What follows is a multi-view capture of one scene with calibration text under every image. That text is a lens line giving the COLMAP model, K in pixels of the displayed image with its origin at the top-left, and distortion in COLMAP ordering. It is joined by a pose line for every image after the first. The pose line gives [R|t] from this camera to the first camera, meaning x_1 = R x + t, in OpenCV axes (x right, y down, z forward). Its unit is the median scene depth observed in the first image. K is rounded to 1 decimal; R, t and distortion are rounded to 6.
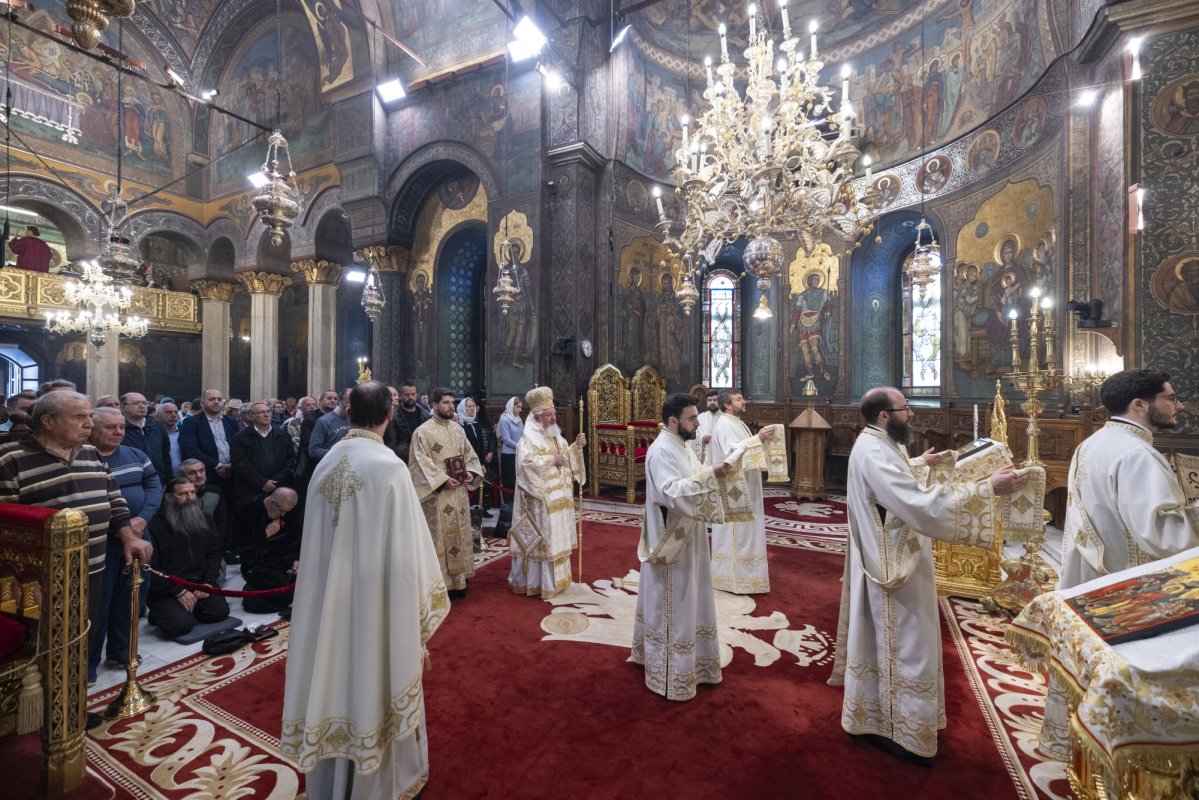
lens RADIAL K [[495.1, 0, 606.5], [0, 495.1, 389.1], [0, 0, 1]] dist [0.002384, -0.000357]
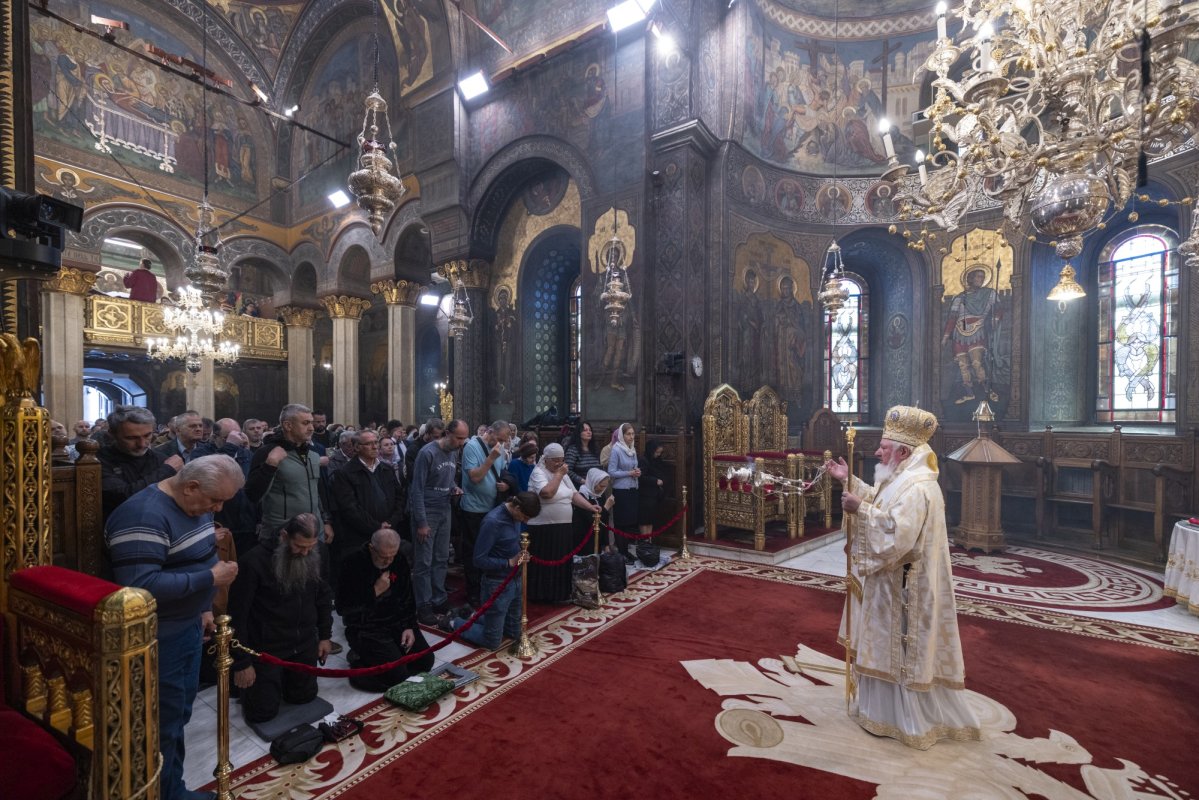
lens RADIAL K [[512.1, 0, 595.8], [0, 512.1, 427.9], [0, 0, 1]] dist [0.001671, 0.000210]
pose [[0.990097, -0.000132, -0.140383, -0.079280], [0.003165, 0.999766, 0.021380, 0.004107], [0.140348, -0.021613, 0.989866, 0.087989]]
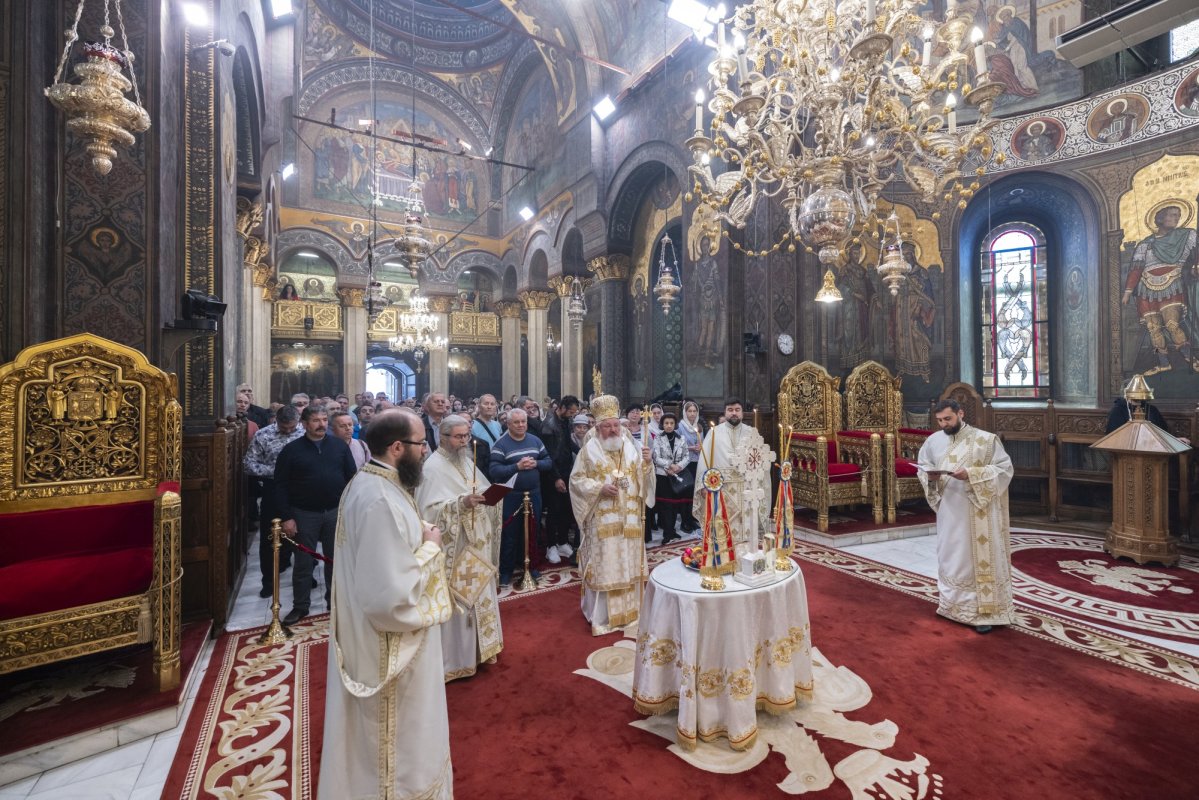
lens RADIAL K [[520.5, 0, 637.3], [0, 520.5, 382.6], [0, 0, 1]] dist [0.001950, -0.000184]
pose [[0.862838, -0.013501, -0.505300, 0.172119], [0.010983, 0.999908, -0.007962, -0.009315], [0.505361, 0.001320, 0.862907, 0.080232]]
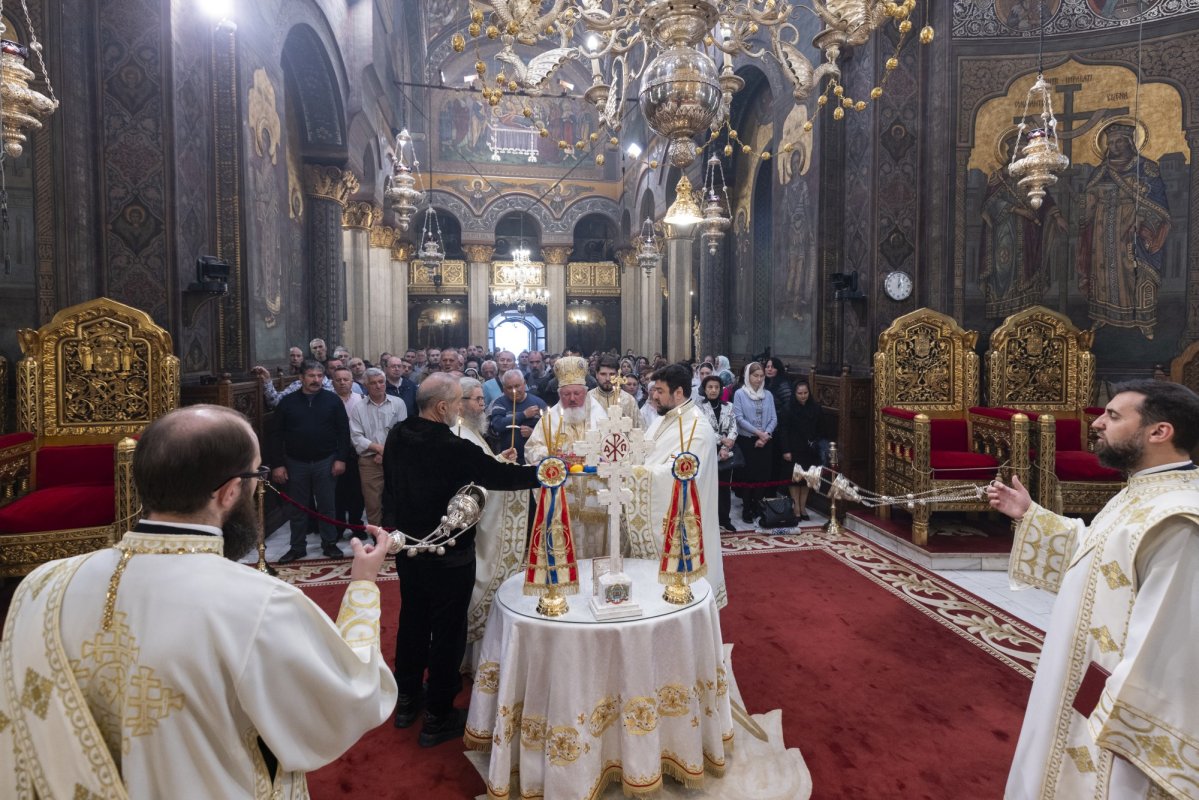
lens RADIAL K [[558.6, 0, 602.4], [0, 558.6, 358.4], [0, 0, 1]] dist [0.000868, 0.000089]
pose [[0.612873, 0.020295, -0.789921, 0.262880], [0.007294, 0.999482, 0.031338, -0.012445], [0.790148, -0.024967, 0.612408, 0.229758]]
